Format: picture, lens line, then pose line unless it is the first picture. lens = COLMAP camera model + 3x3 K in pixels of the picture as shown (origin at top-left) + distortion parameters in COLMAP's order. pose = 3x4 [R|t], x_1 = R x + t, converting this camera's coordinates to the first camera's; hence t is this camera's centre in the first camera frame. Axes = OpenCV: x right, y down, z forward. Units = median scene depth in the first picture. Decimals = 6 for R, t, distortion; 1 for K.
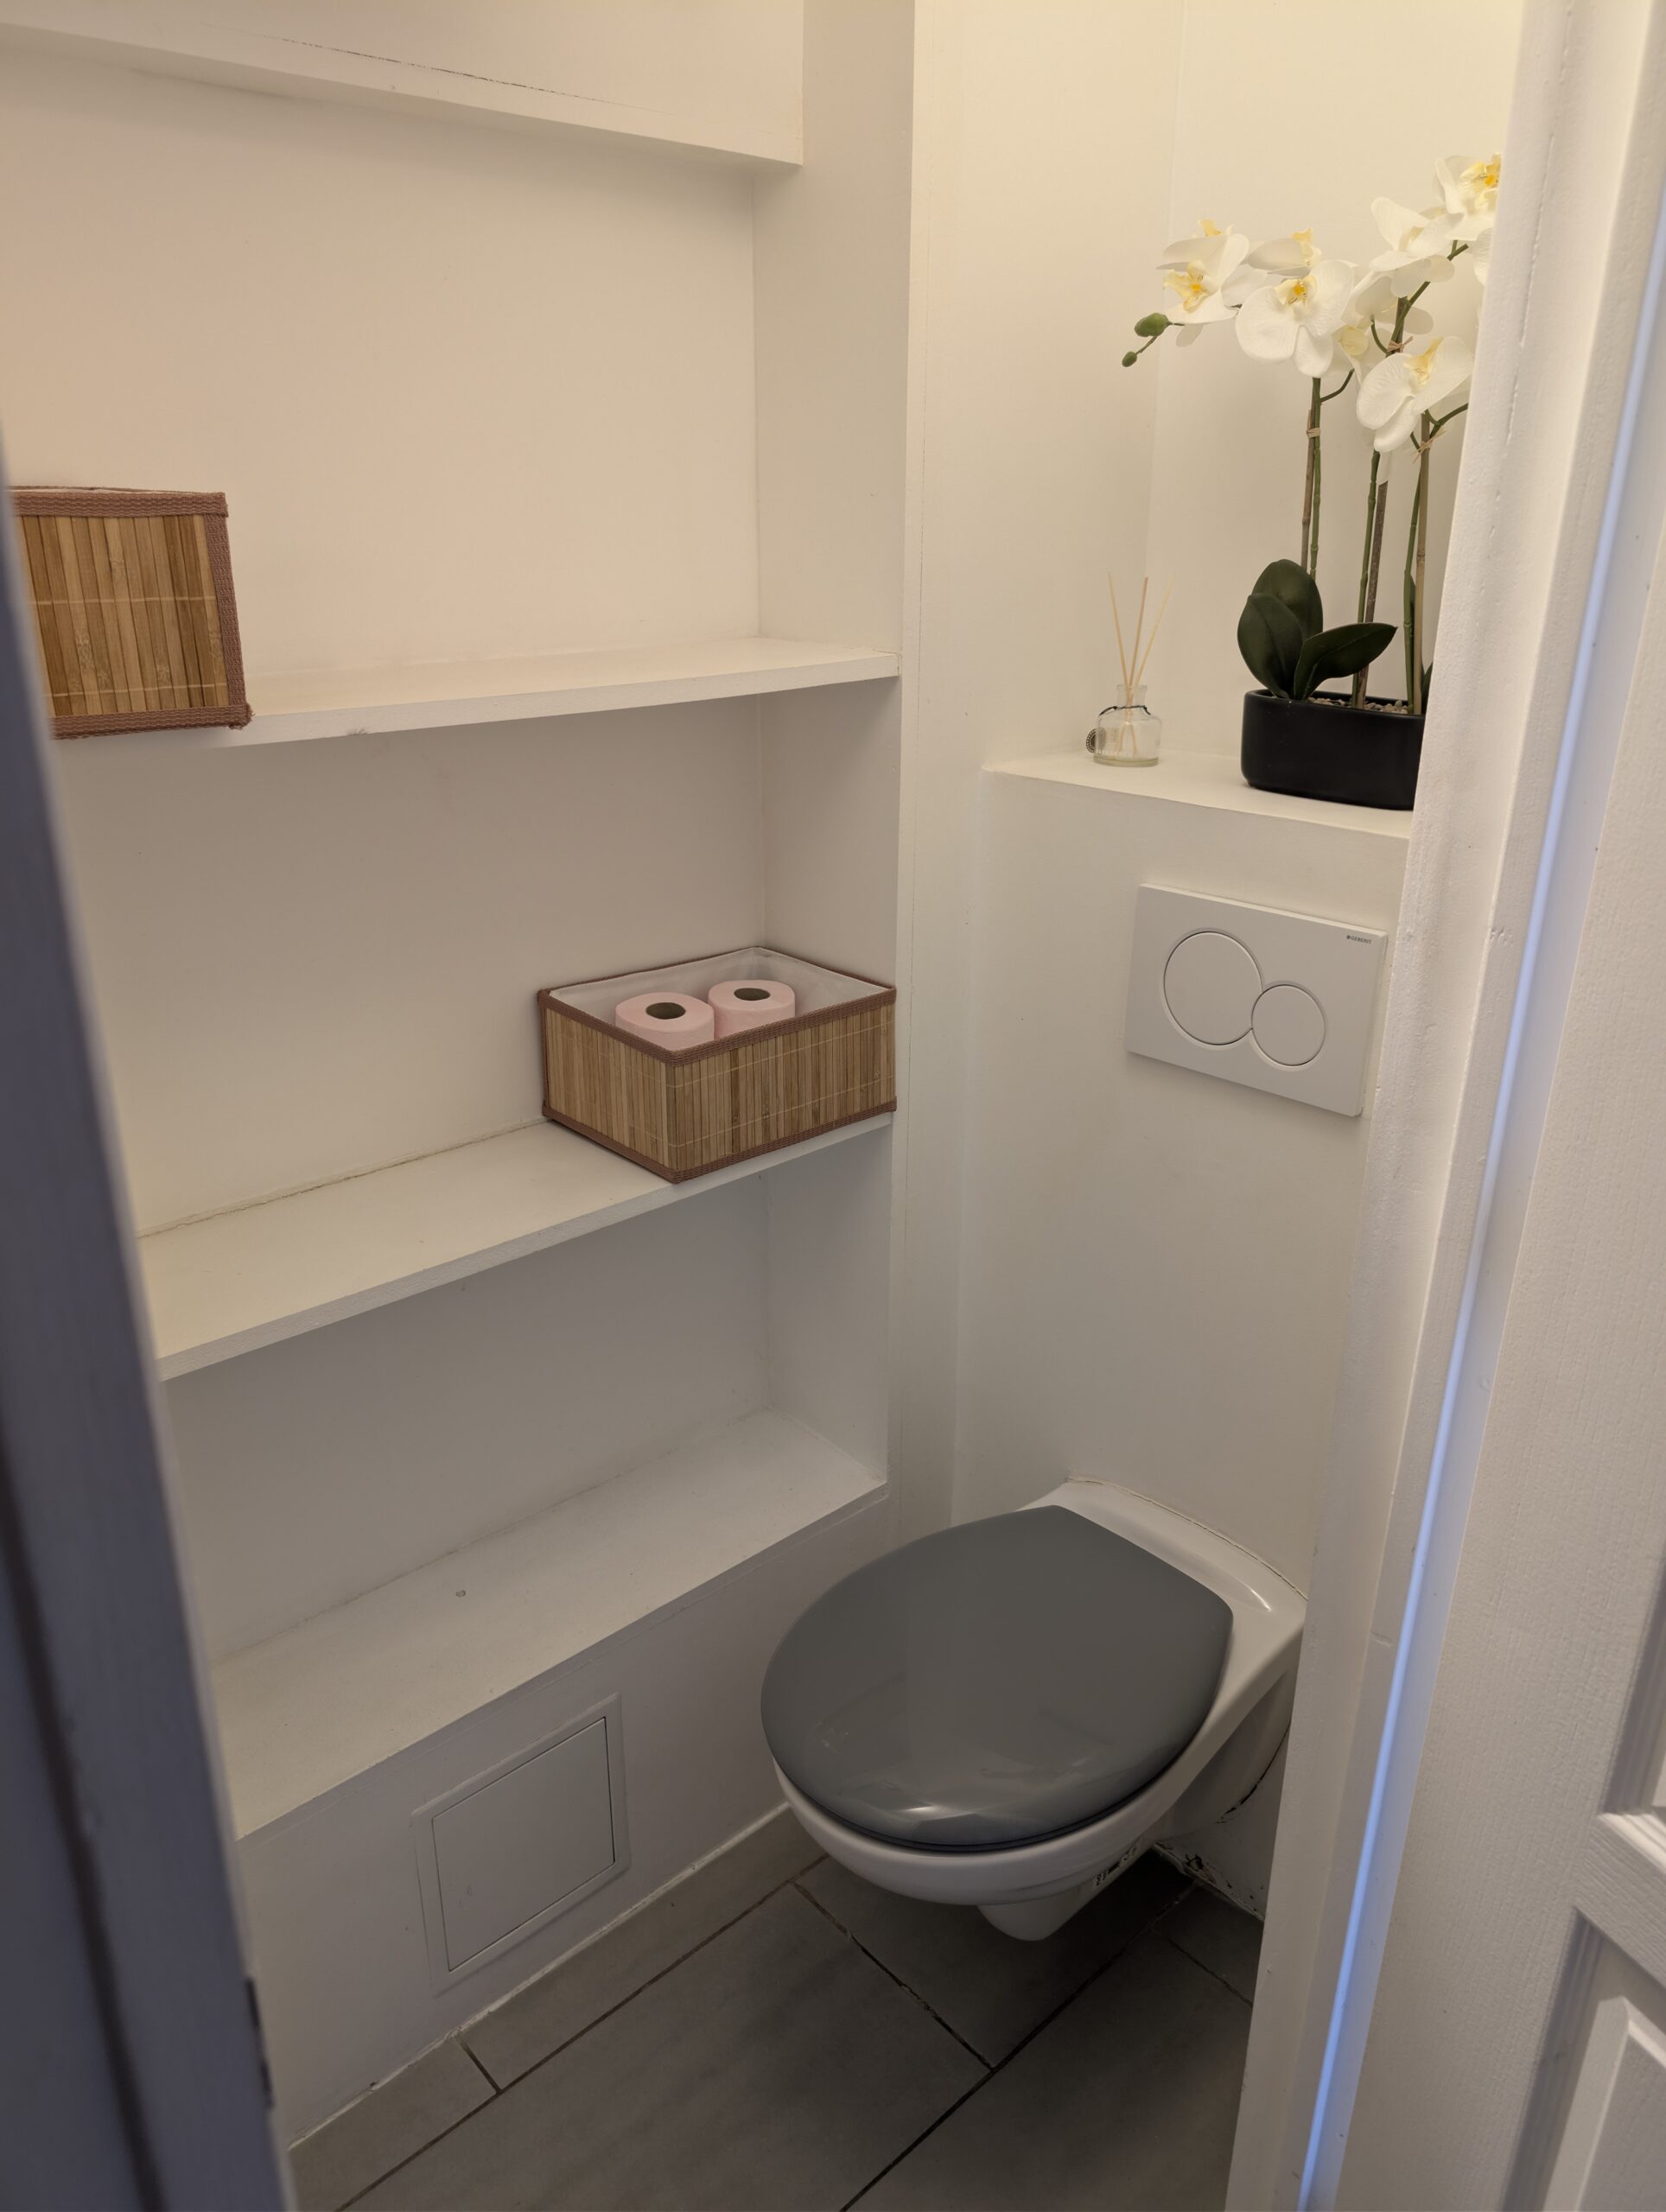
lens RADIAL K [[1581.9, 0, 830.1], [0, 1581.9, 1107.2], [0, 0, 1]] dist [0.026765, -0.035183]
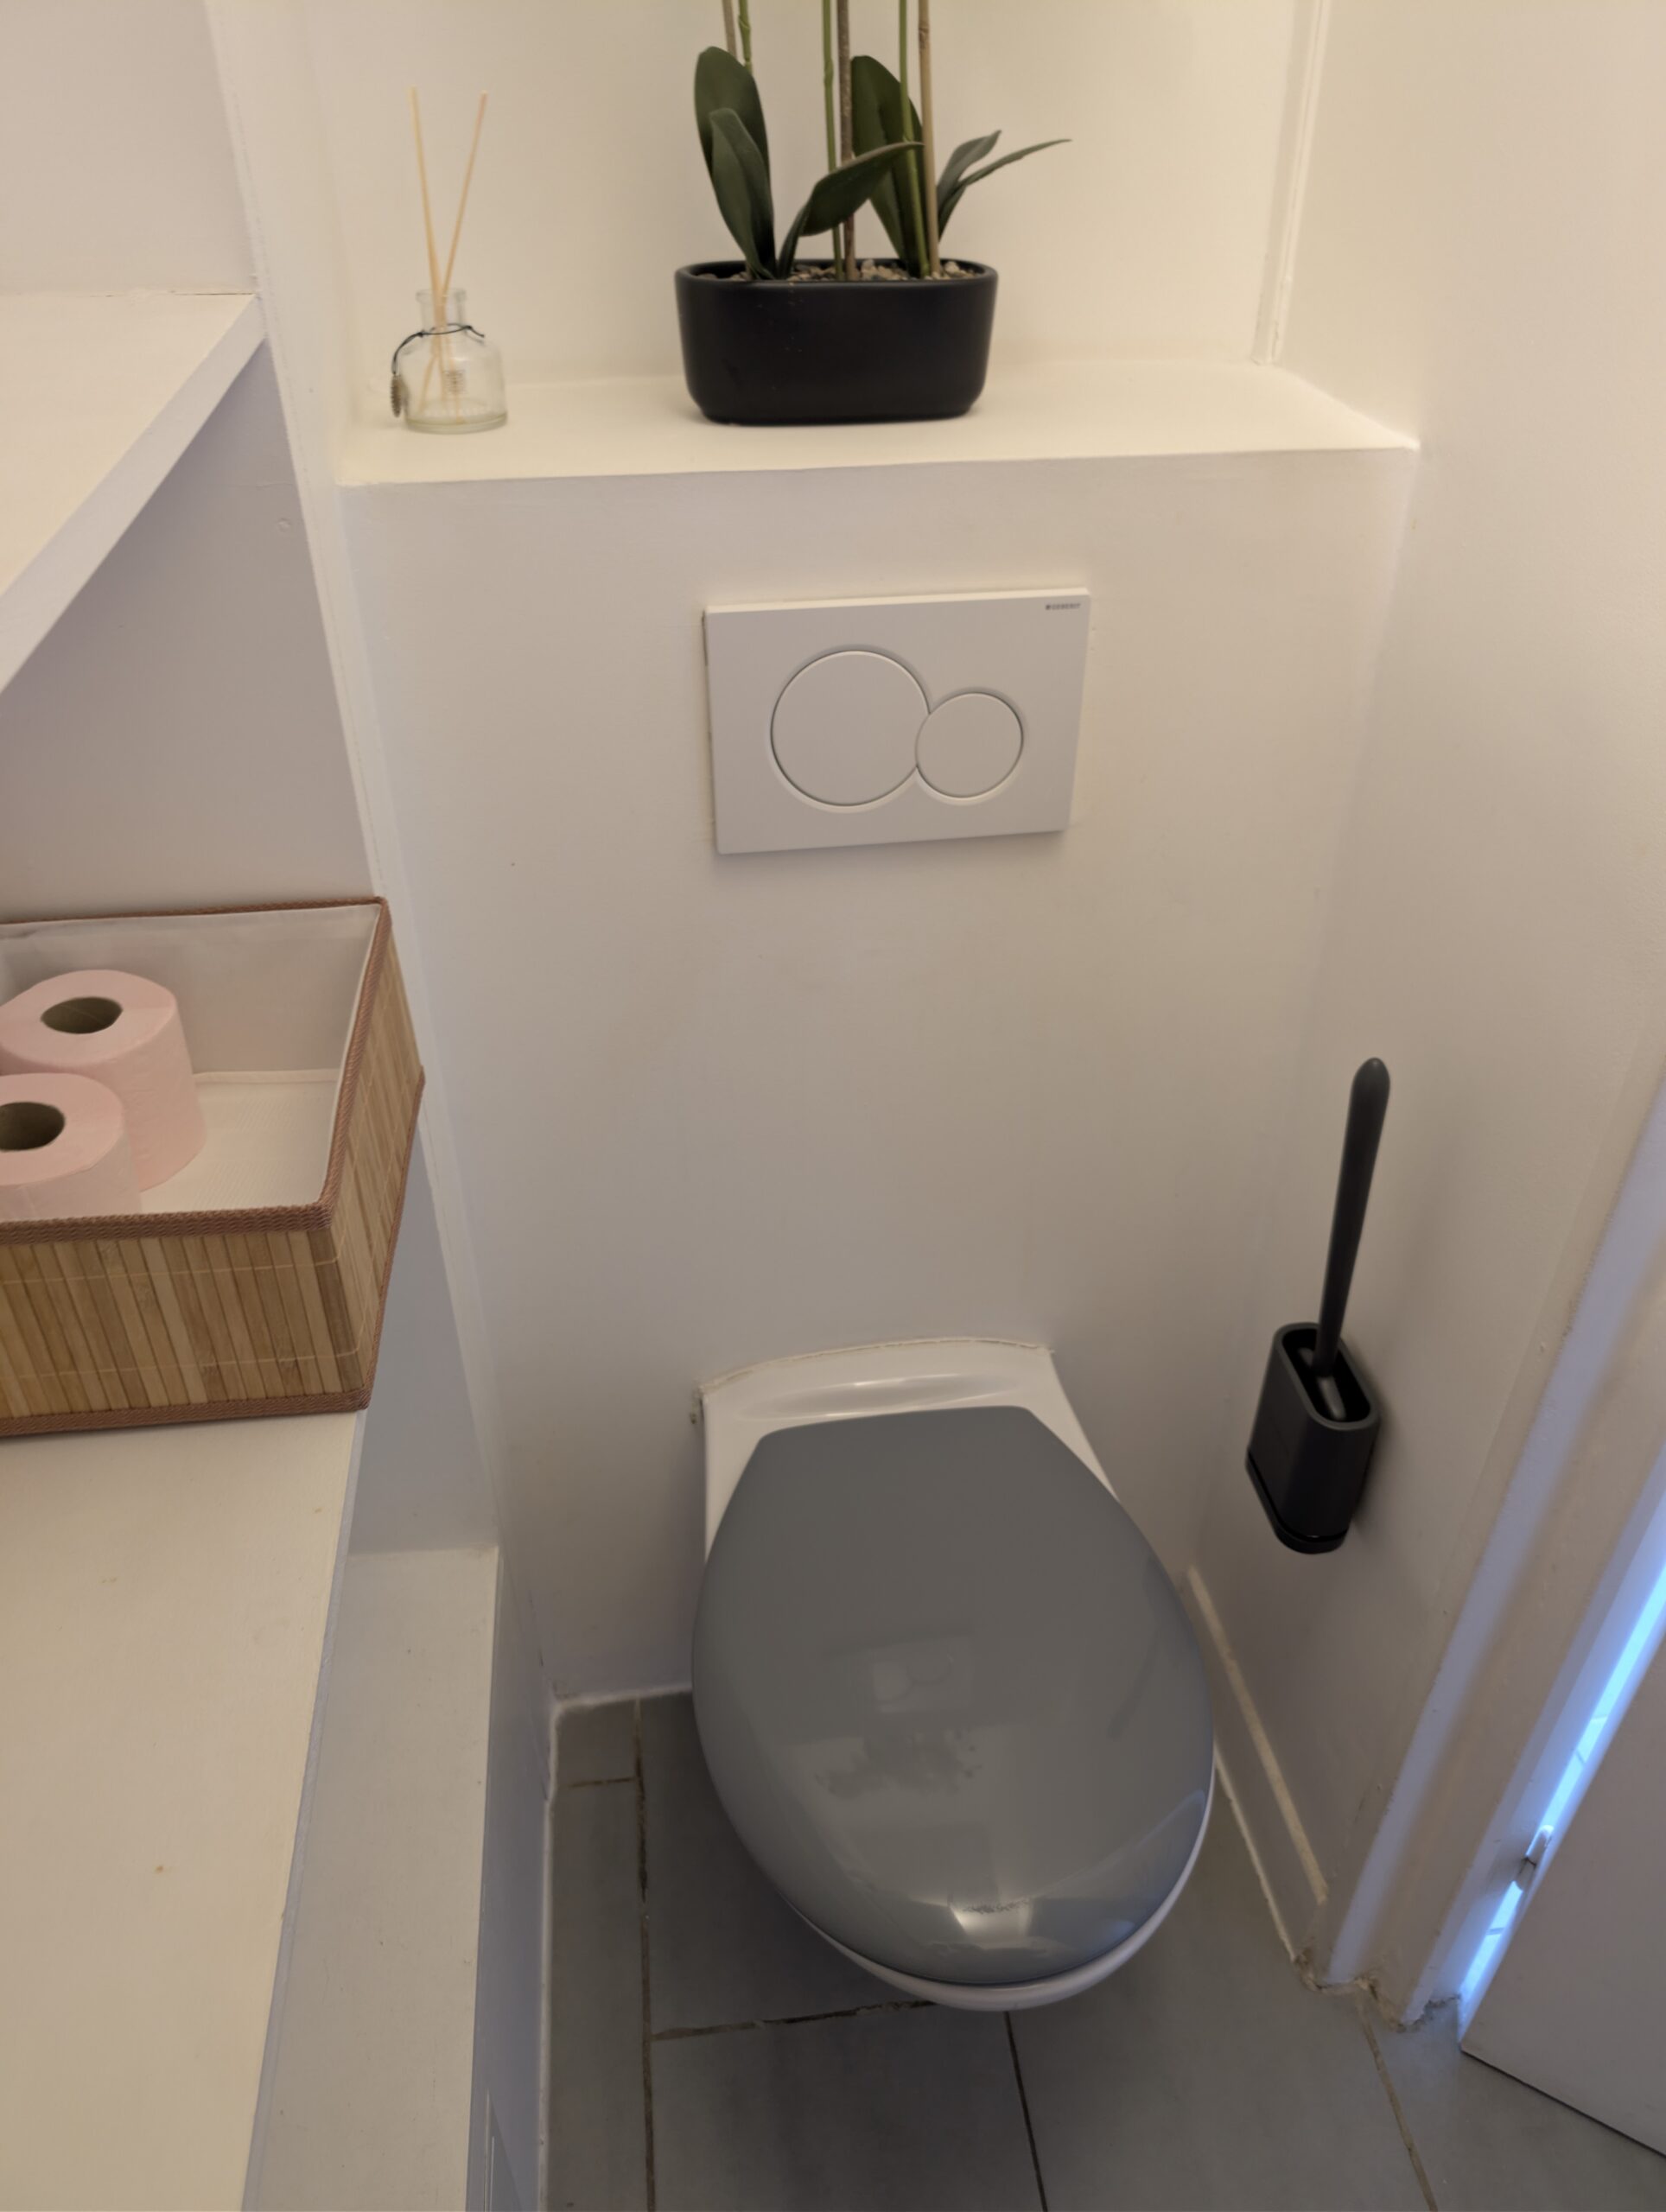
lens RADIAL K [[1581.9, 0, 828.1], [0, 1581.9, 1102.5], [0, 0, 1]] dist [0.026765, -0.035183]
pose [[0.578544, -0.481726, 0.658199, -0.293015], [0.304116, 0.876173, 0.373945, -0.184058], [-0.756835, -0.016174, 0.653406, 0.502114]]
